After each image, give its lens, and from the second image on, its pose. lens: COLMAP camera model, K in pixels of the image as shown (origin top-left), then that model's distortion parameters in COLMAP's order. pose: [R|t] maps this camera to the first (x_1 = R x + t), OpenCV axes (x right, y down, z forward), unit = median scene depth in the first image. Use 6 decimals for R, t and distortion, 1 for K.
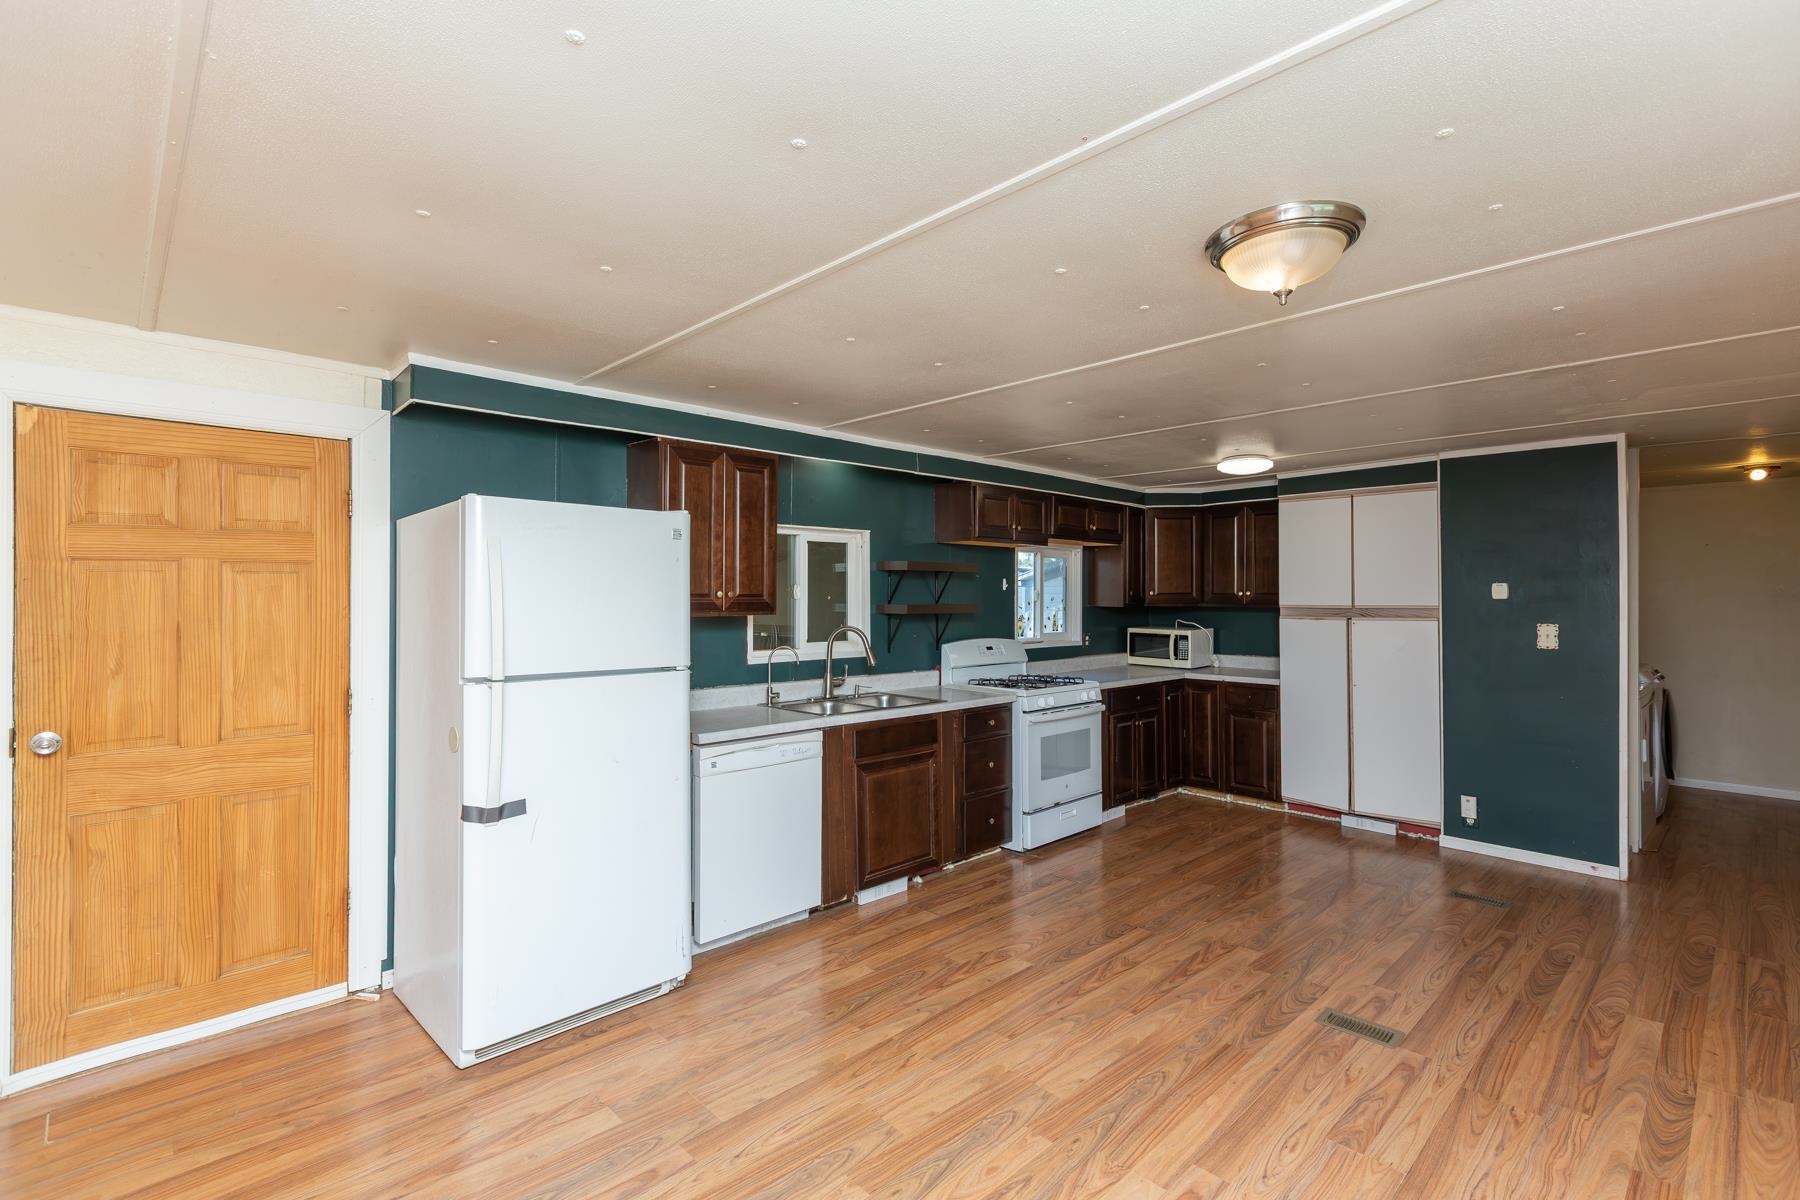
lens RADIAL K [[826.0, 0, 903.0], [0, 826.0, 593.7], [0, 0, 1]] dist [0.004699, -0.000245]
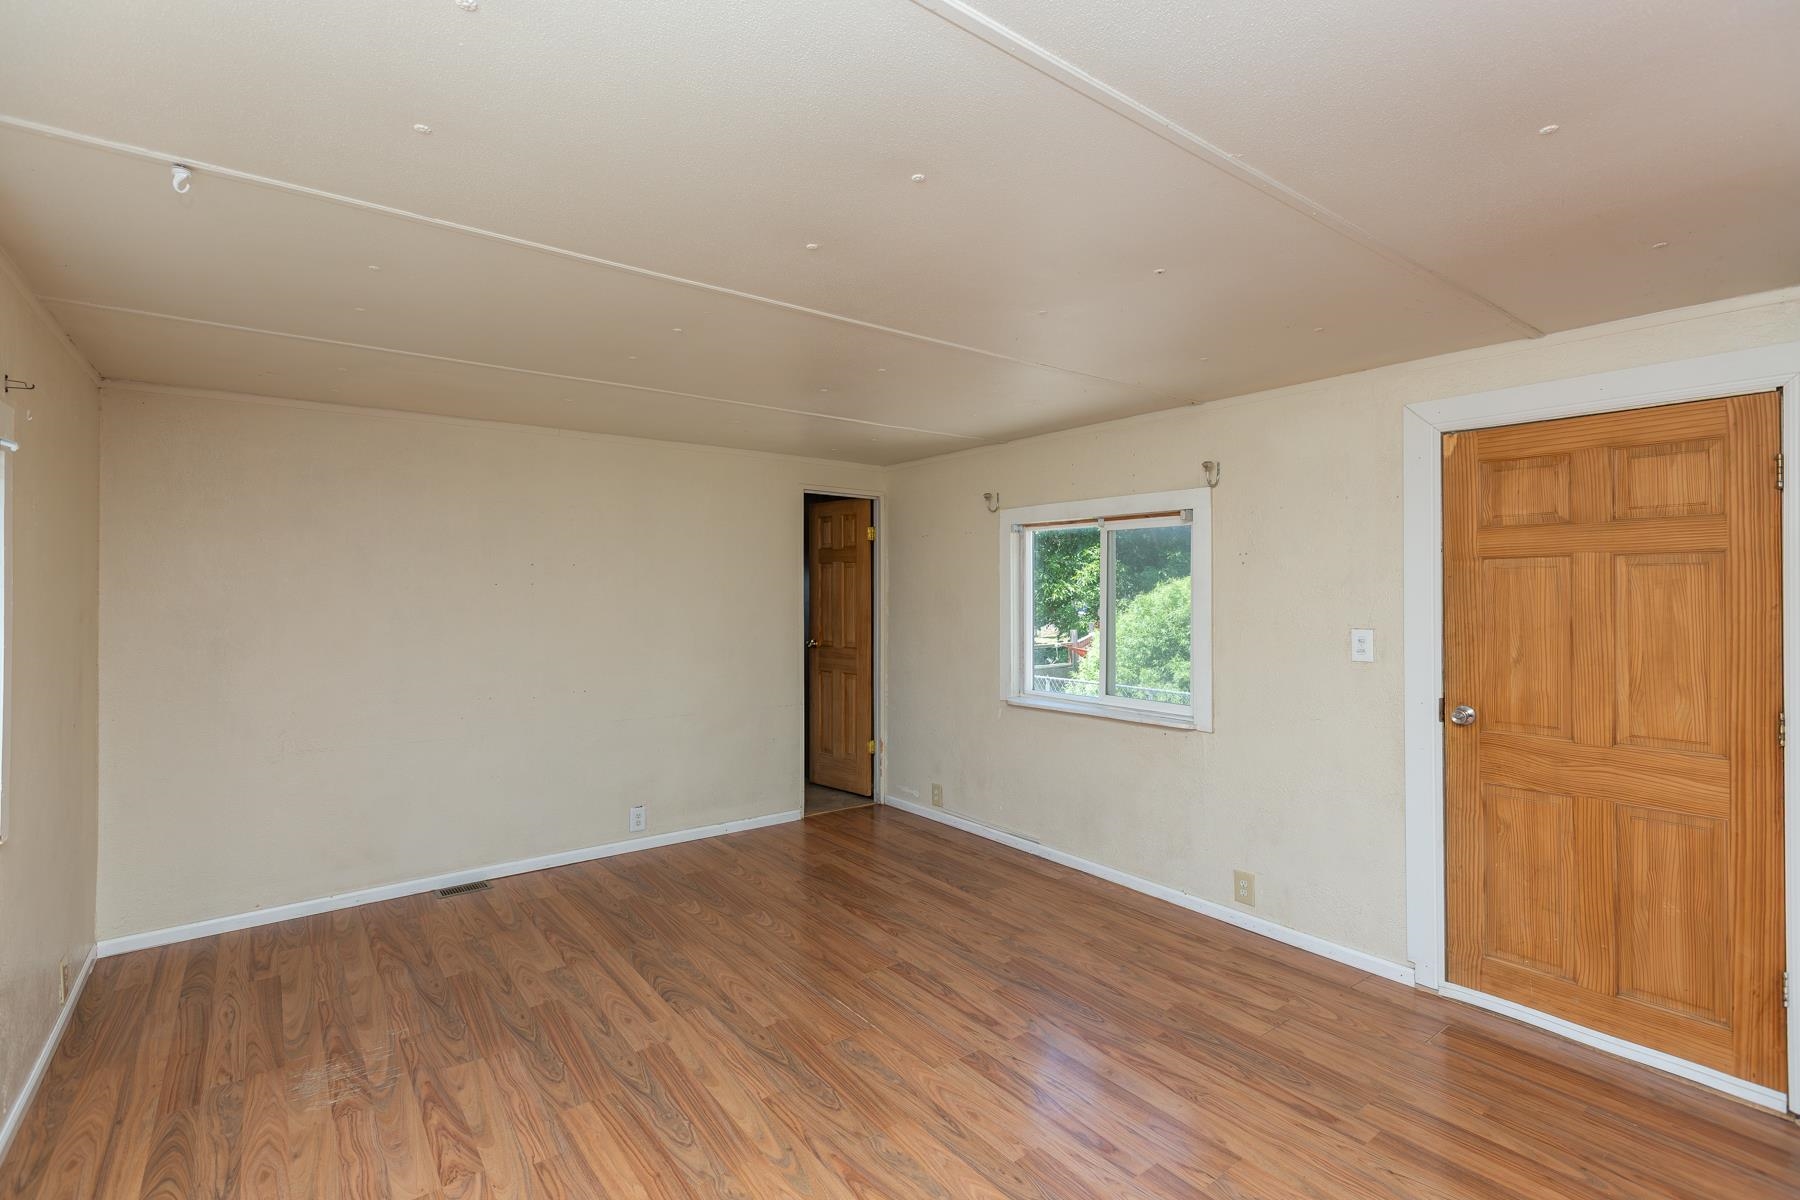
lens RADIAL K [[826.0, 0, 902.9], [0, 826.0, 591.6], [0, 0, 1]] dist [0.004699, -0.000245]
pose [[-0.112140, -0.002328, -0.993690, 0.210019], [-0.003728, 0.999991, -0.001922, 0.008348], [0.993685, 0.003489, -0.112148, 0.306523]]
